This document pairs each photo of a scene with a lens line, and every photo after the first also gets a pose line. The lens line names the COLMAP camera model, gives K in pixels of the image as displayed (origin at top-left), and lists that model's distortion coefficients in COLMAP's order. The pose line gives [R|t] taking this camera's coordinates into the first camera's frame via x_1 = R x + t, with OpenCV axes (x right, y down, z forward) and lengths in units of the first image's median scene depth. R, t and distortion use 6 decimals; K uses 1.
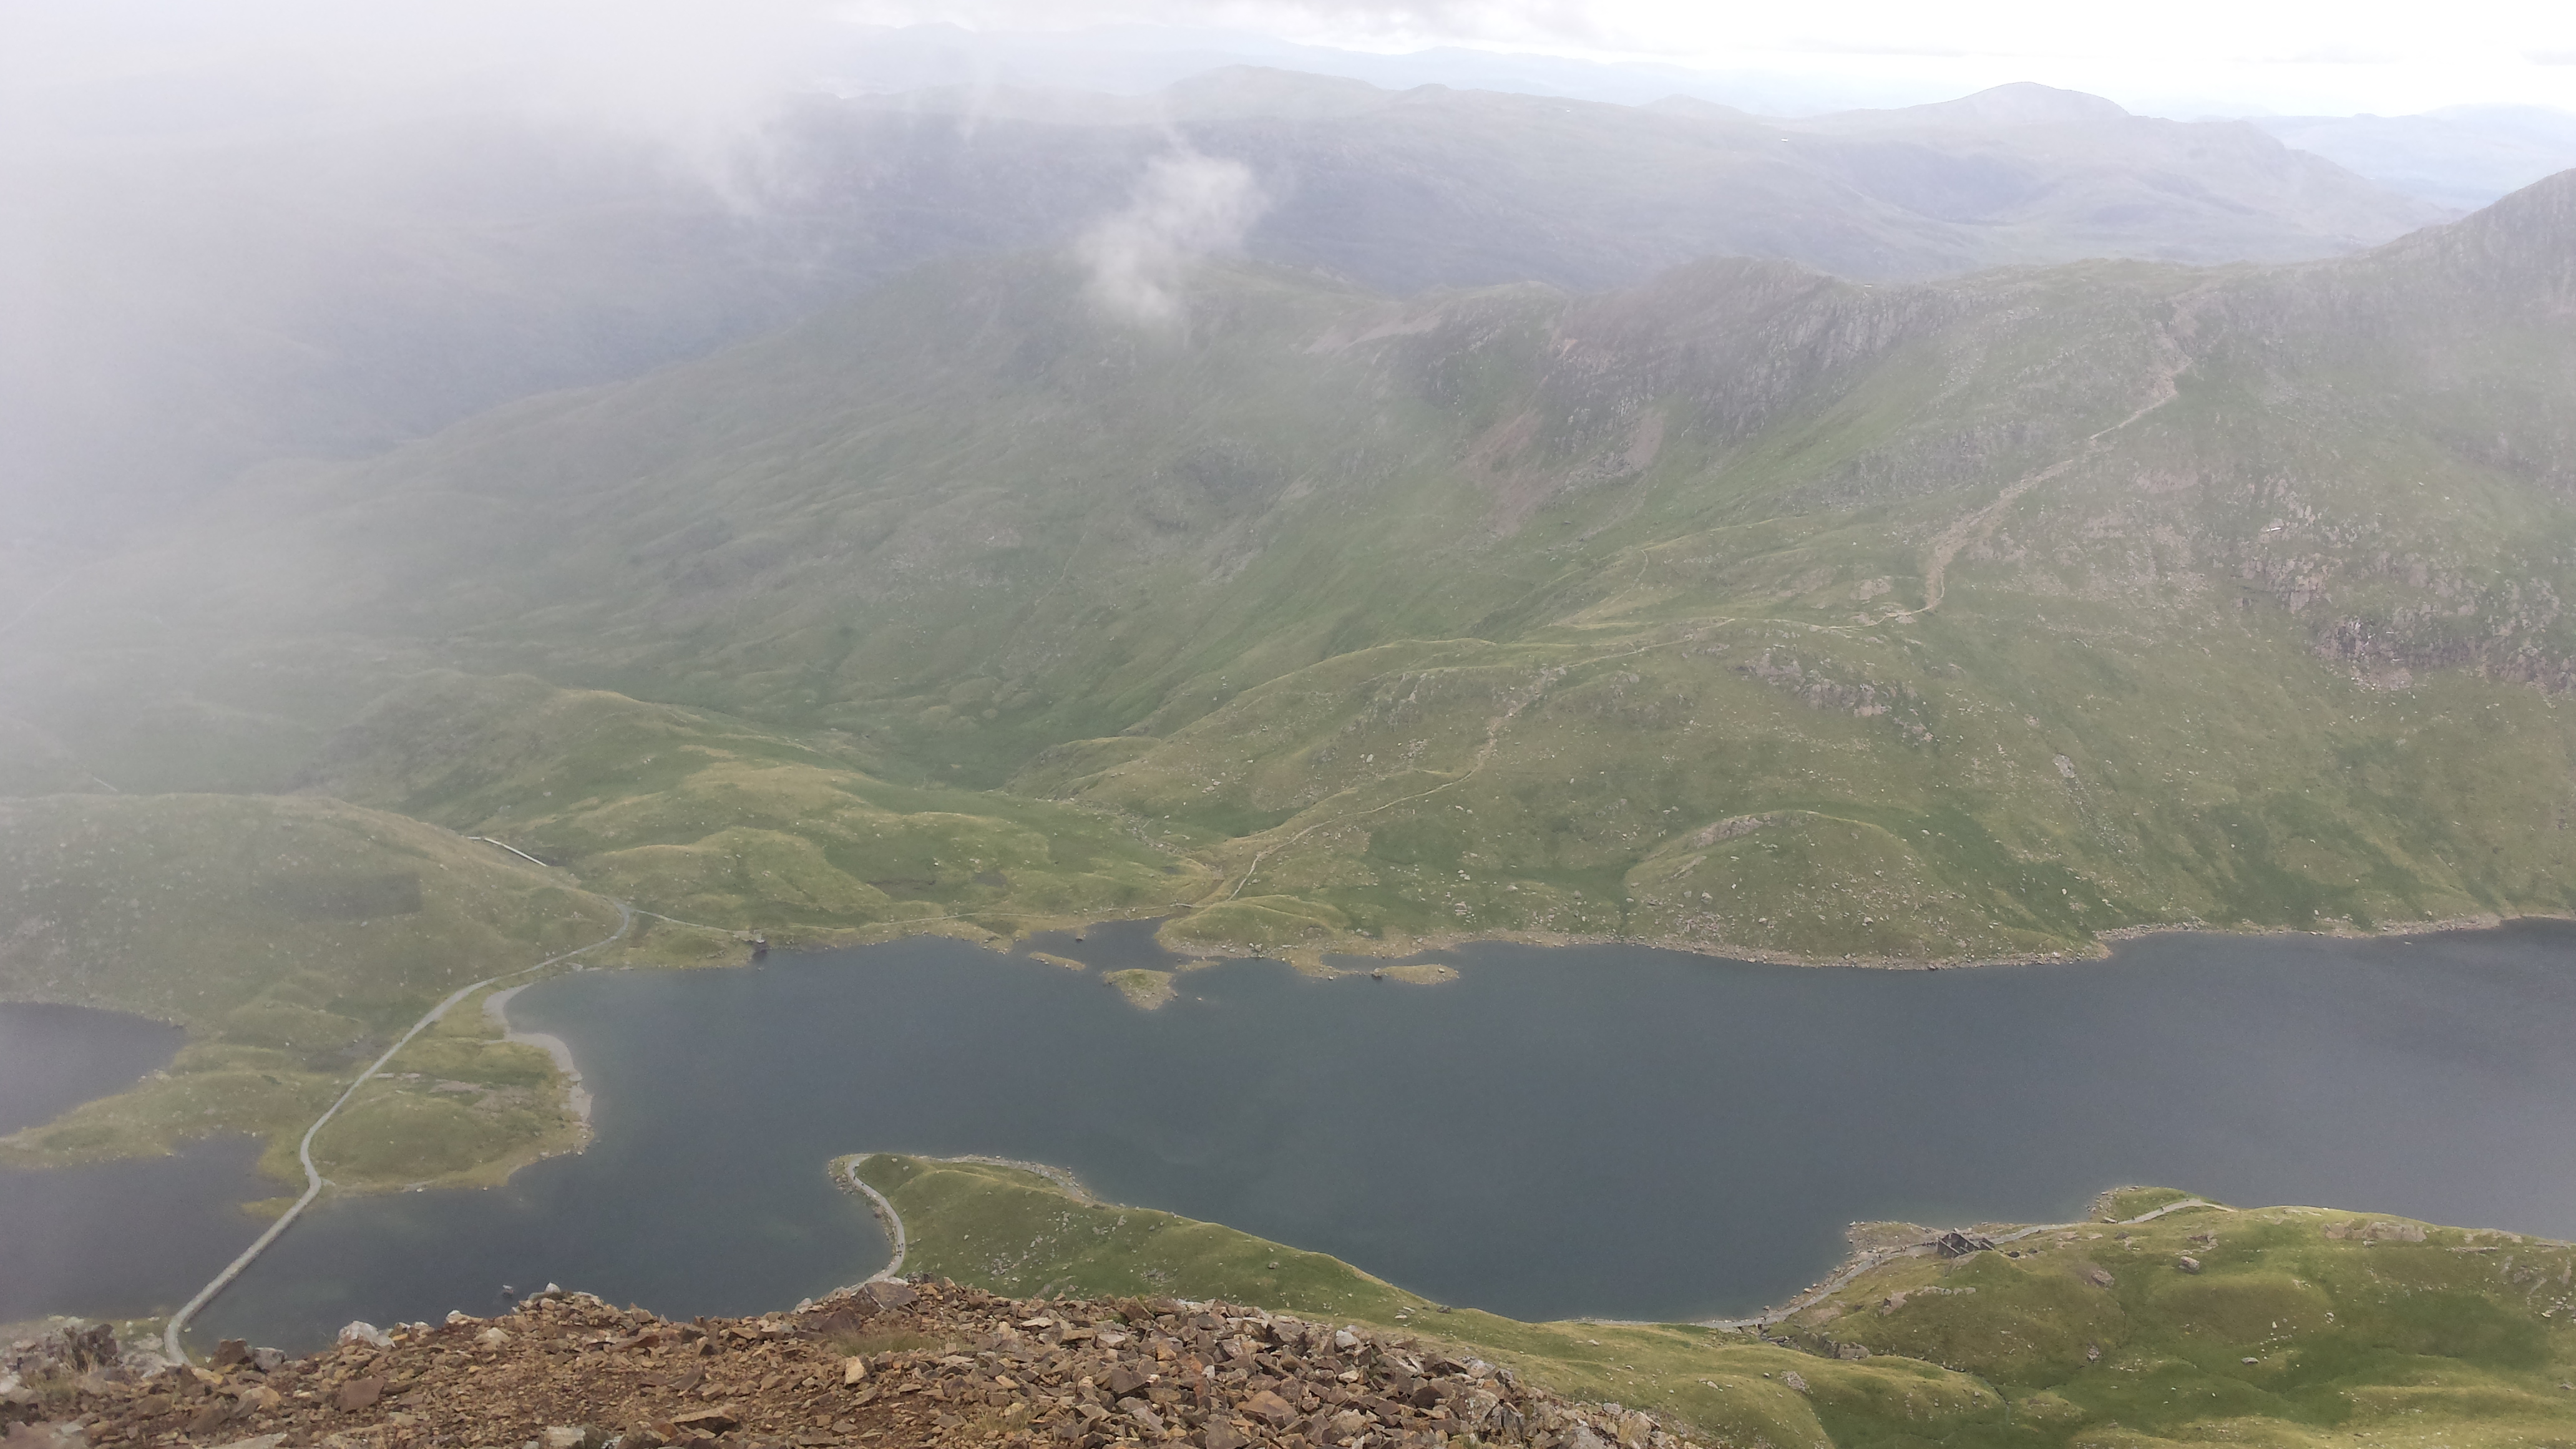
lens RADIAL K [[2239.3, 0, 1302.7], [0, 2239.3, 719.5], [0, 0, 1]] dist [0.044174, -0.080538]
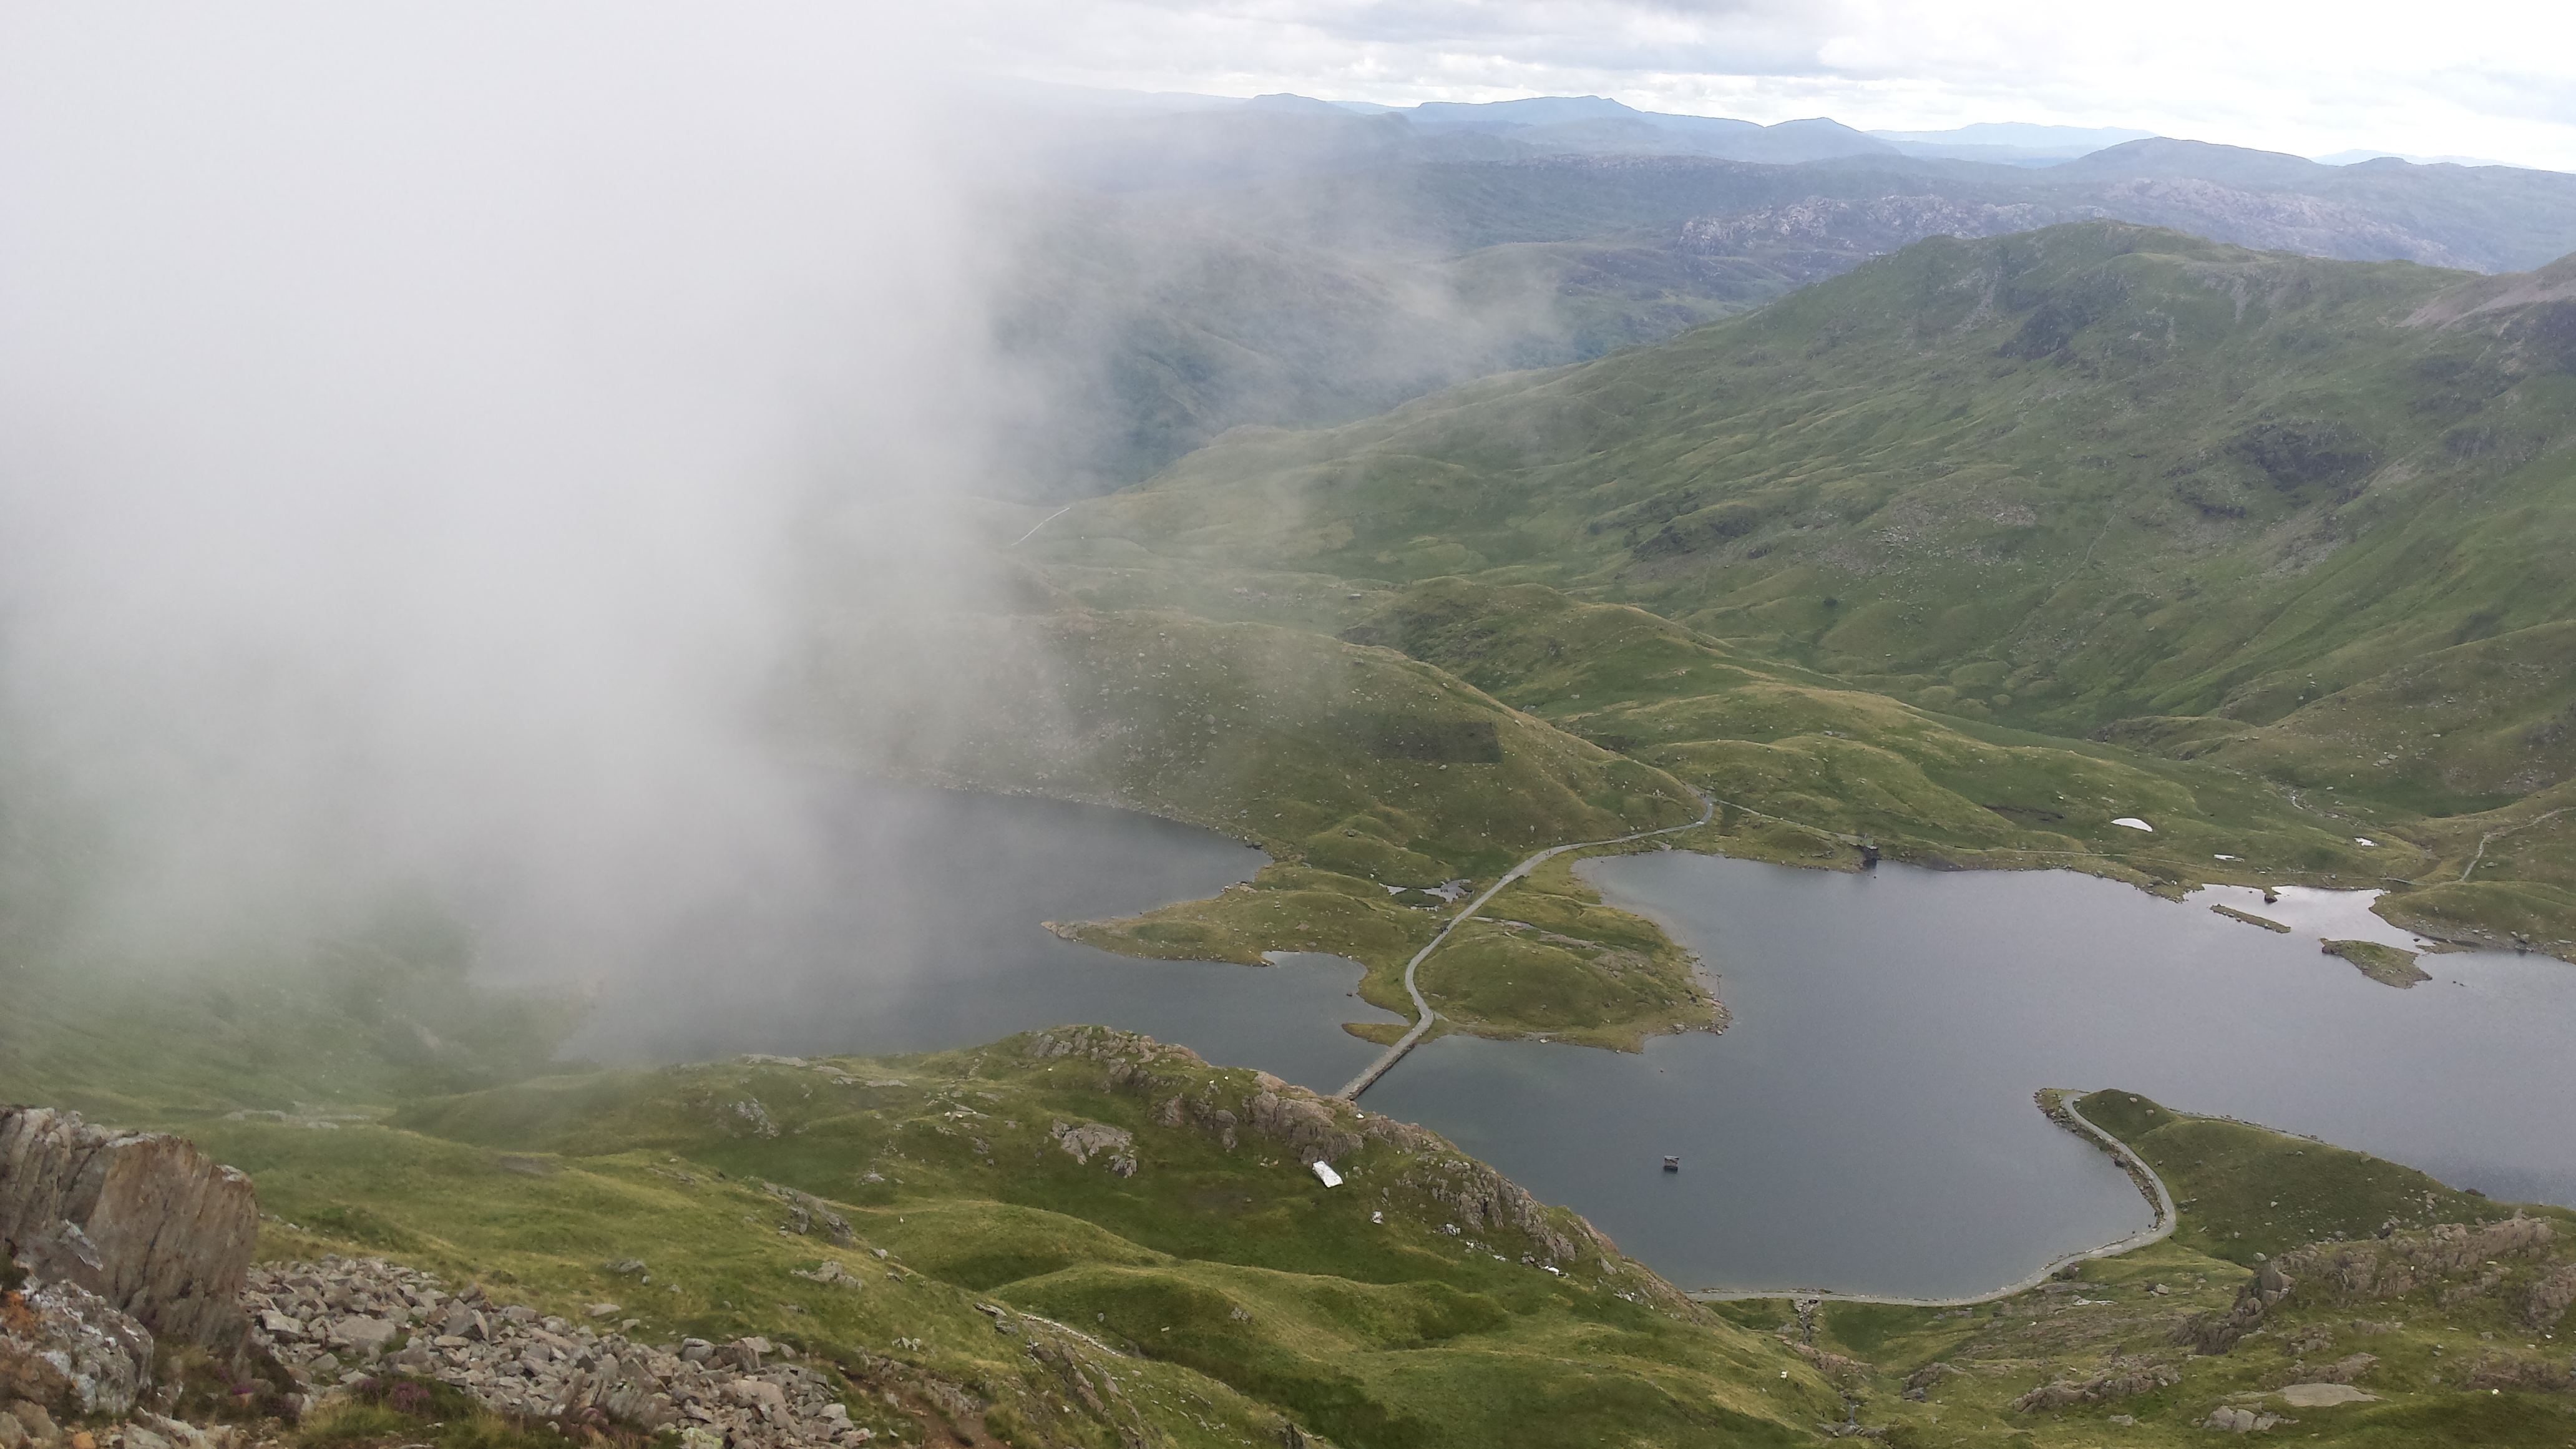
lens RADIAL K [[2239.3, 0, 1292.2], [0, 2239.3, 723.8], [0, 0, 1]] dist [0.044174, -0.080538]
pose [[0.930226, 0.091164, -0.355485, -0.118759], [-0.103609, 0.994488, -0.016087, 0.070477], [0.352058, 0.051797, 0.934544, 0.112470]]
